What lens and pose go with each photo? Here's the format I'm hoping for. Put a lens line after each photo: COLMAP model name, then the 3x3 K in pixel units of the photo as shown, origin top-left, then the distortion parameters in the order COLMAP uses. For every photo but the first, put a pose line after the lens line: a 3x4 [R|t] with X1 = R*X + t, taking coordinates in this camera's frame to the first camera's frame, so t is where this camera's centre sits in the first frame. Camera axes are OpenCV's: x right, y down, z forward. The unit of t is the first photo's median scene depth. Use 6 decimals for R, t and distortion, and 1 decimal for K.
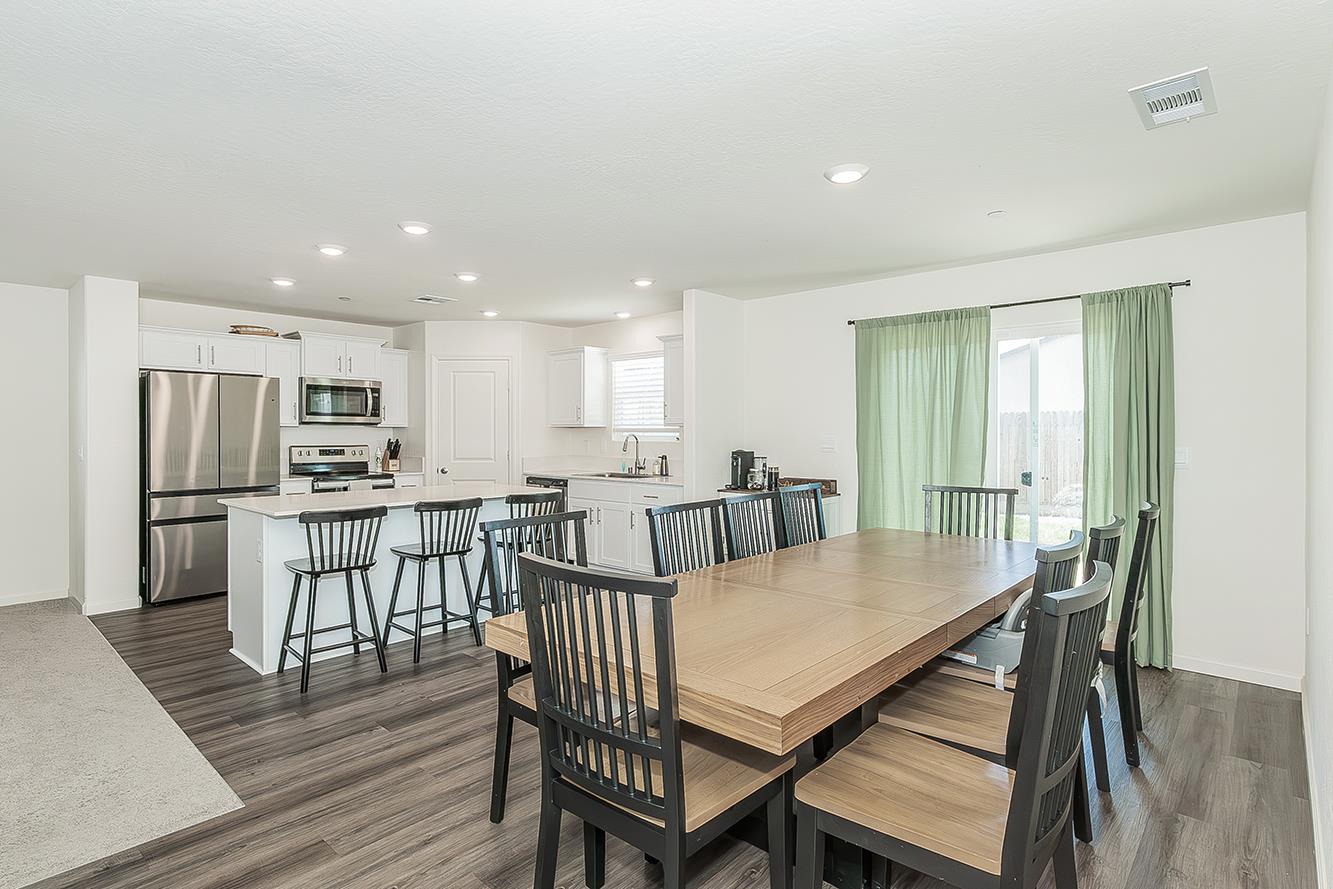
lens RADIAL K [[671.8, 0, 643.8], [0, 671.8, 444.3], [0, 0, 1]] dist [0.002641, 0.000323]
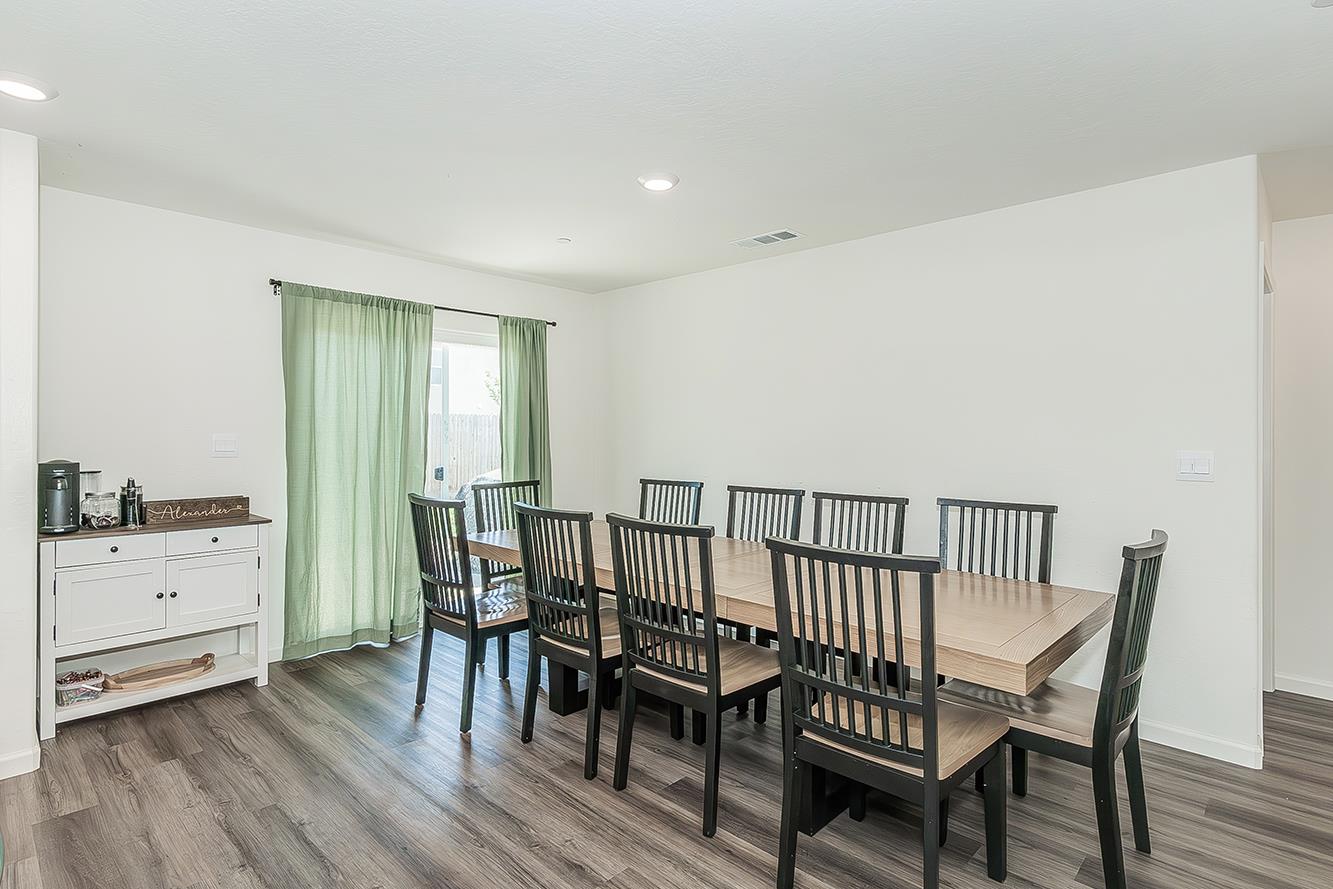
lens RADIAL K [[671.8, 0, 643.8], [0, 671.8, 444.3], [0, 0, 1]] dist [0.002641, 0.000323]
pose [[0.029102, -0.014388, 0.999473, -0.341235], [0.010864, 0.999842, 0.014077, -0.005741], [-0.999517, 0.010448, 0.029253, 0.460837]]
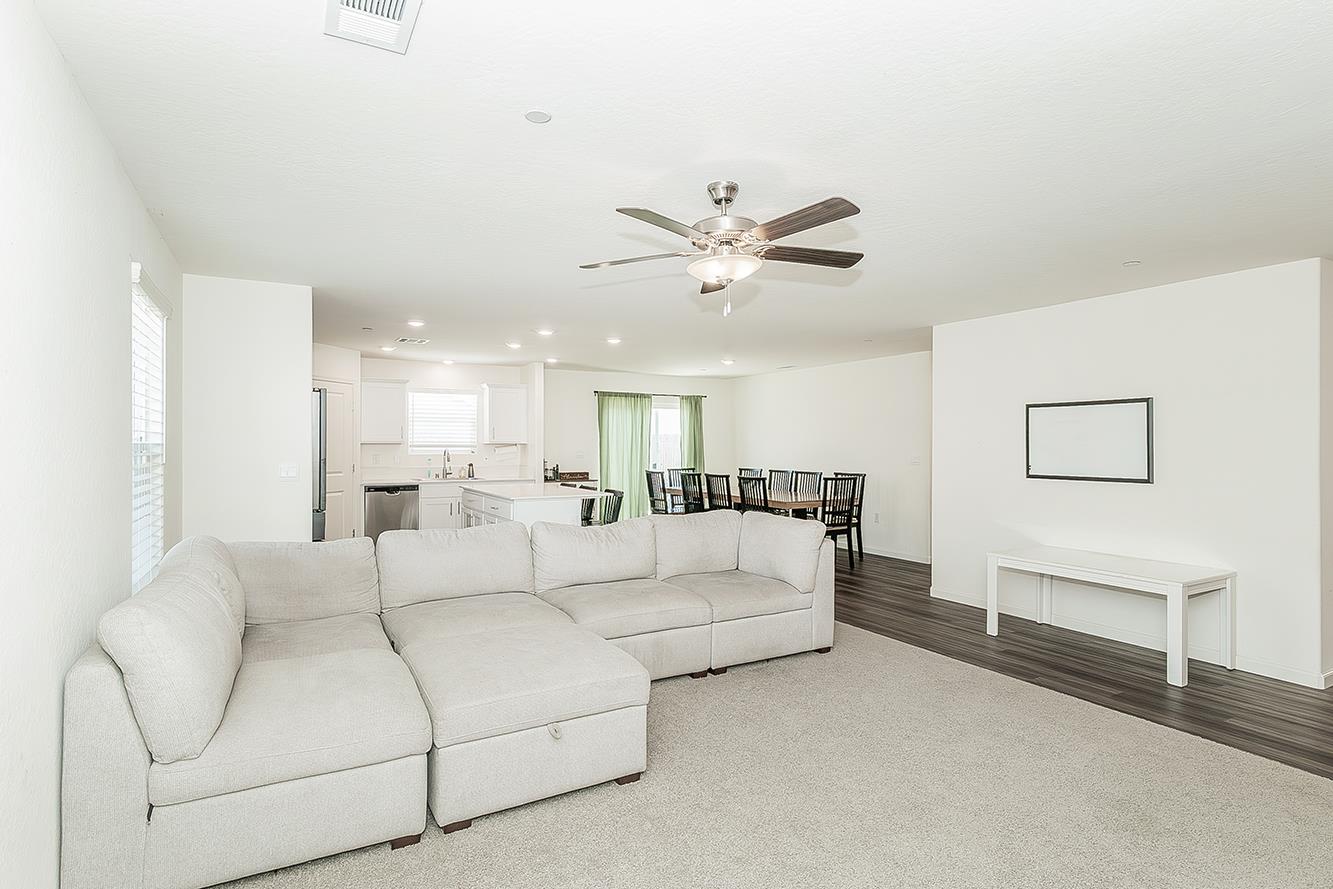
lens RADIAL K [[680.3, 0, 663.8], [0, 680.3, 440.9], [0, 0, 1]] dist [0.007022, 0.001943]
pose [[0.295405, 0.001709, 0.955371, -1.255616], [0.016883, 0.999833, -0.007009, -0.014661], [-0.955223, 0.018200, 0.295327, 0.173567]]
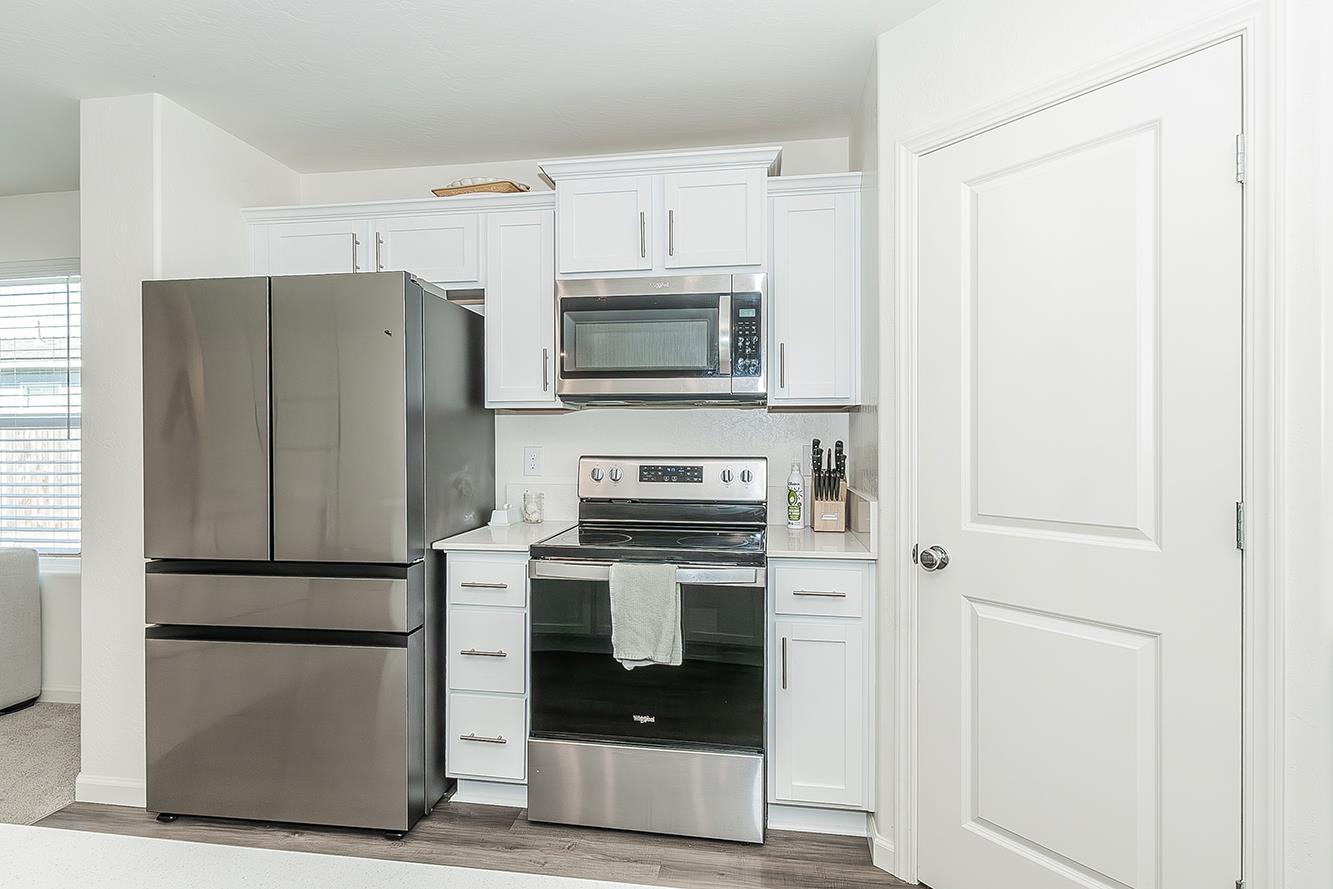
lens RADIAL K [[671.8, 0, 643.8], [0, 671.8, 444.3], [0, 0, 1]] dist [0.002641, 0.000323]
pose [[0.558272, 0.003221, -0.829652, -0.152059], [-0.011905, 0.999921, -0.004128, -0.003905], [0.829573, 0.012181, 0.558266, 0.822976]]
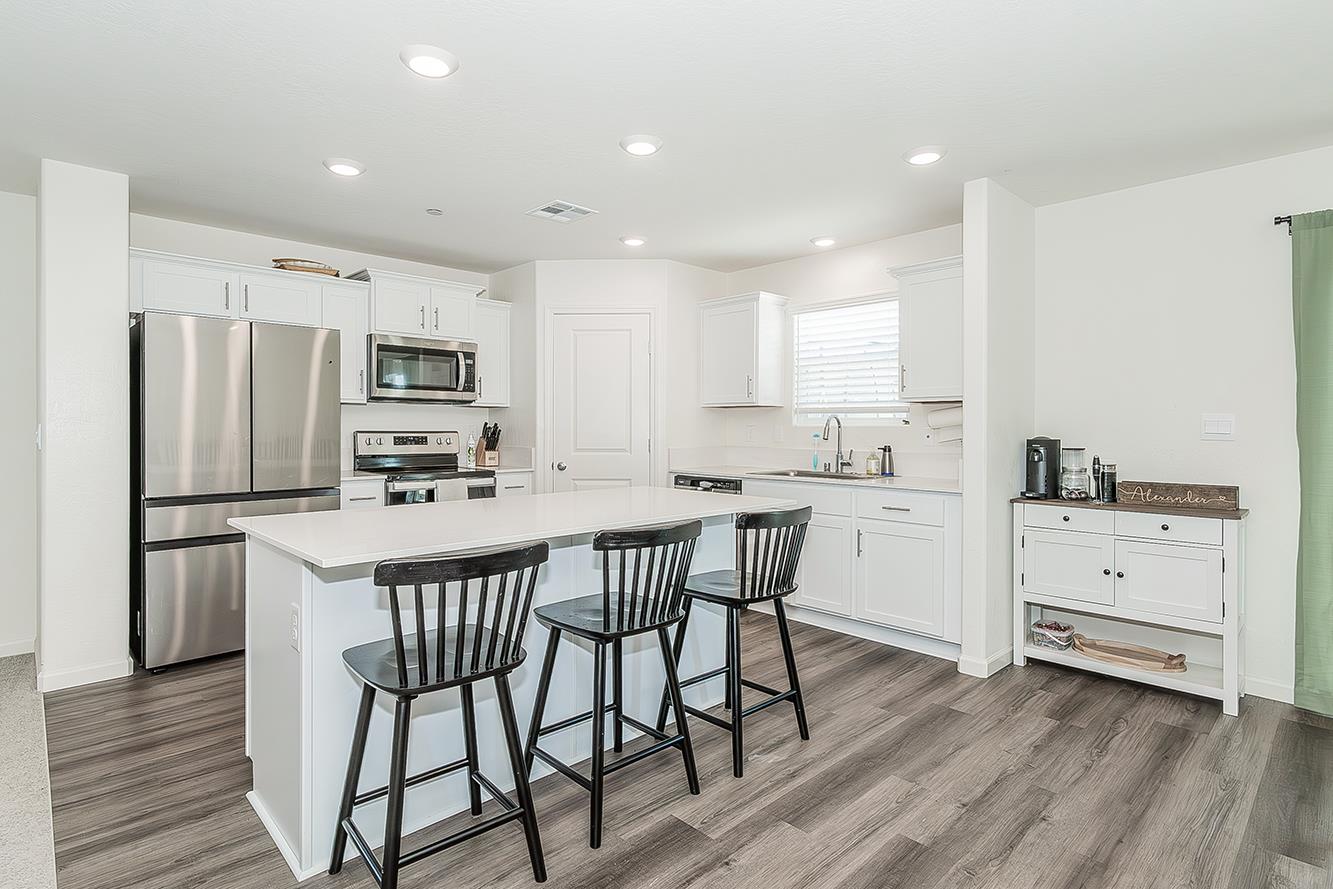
lens RADIAL K [[680.3, 0, 663.8], [0, 680.3, 440.9], [0, 0, 1]] dist [0.007022, 0.001943]
pose [[0.998278, 0.002930, -0.058585, -0.157383], [-0.002723, 0.999990, 0.003611, 0.009557], [0.058595, -0.003445, 0.998276, 0.298760]]
